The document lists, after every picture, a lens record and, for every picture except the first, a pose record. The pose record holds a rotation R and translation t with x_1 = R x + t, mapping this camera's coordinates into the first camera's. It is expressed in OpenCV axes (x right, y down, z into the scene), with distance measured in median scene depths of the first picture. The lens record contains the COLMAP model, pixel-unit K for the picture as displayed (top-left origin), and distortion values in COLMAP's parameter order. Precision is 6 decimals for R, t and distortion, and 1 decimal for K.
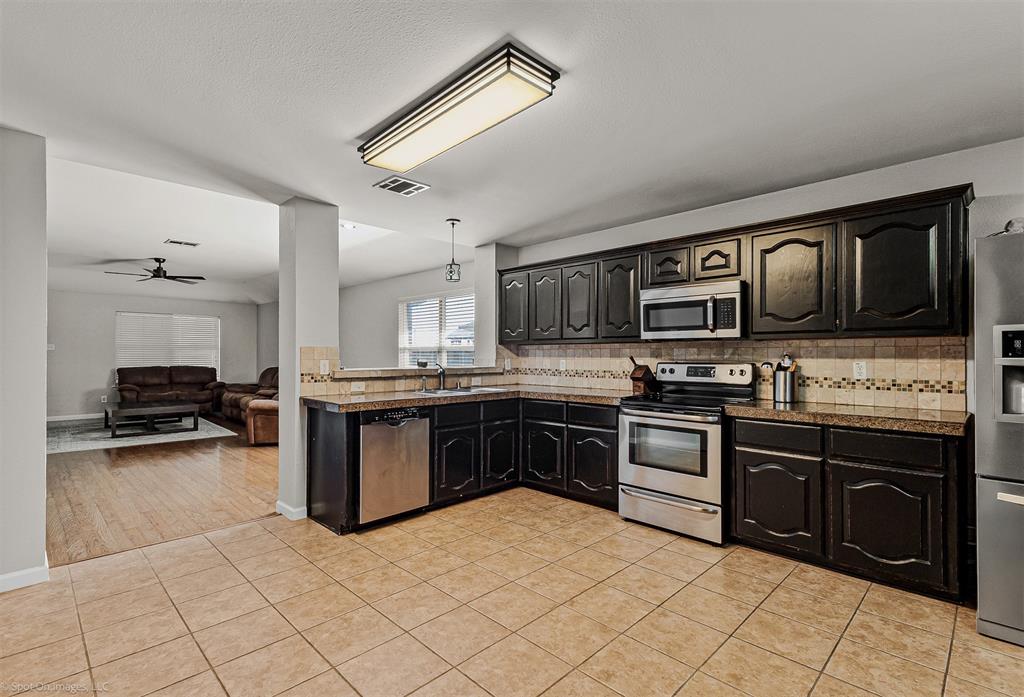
lens RADIAL K [[492.0, 0, 507.8], [0, 492.0, 352.5], [0, 0, 1]] dist [0.016933, -0.000399]
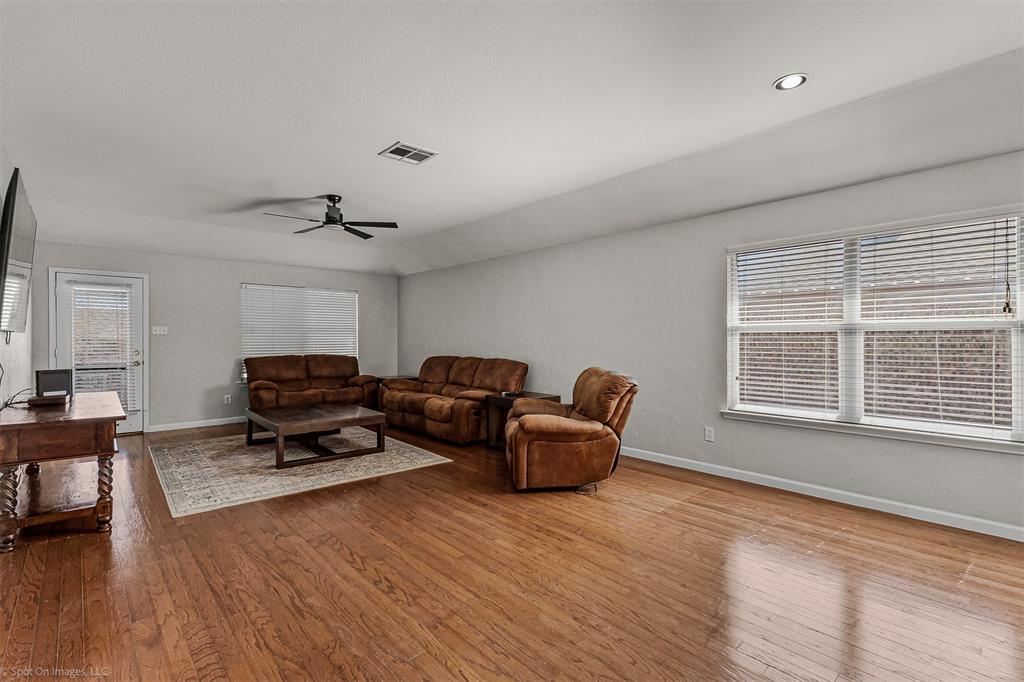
lens RADIAL K [[469.3, 0, 513.8], [0, 469.3, 339.4], [0, 0, 1]] dist [0.016864, -0.000897]
pose [[0.999315, -0.002201, -0.036948, -0.344518], [0.002272, 0.999996, 0.001889, 0.002779], [0.036944, -0.001972, 0.999315, 0.295344]]
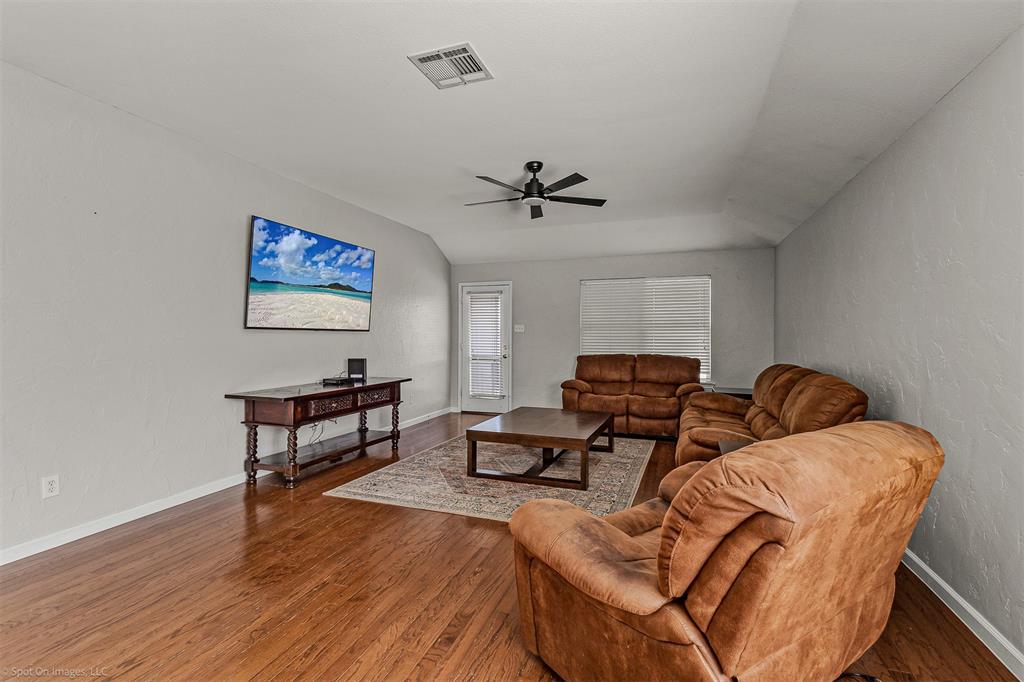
lens RADIAL K [[469.3, 0, 511.3], [0, 469.3, 338.0], [0, 0, 1]] dist [0.016864, -0.000897]
pose [[0.433186, 0.004190, -0.901295, -0.188395], [0.000459, 0.999988, 0.004870, 0.002008], [0.901304, -0.002523, 0.433179, 0.591996]]
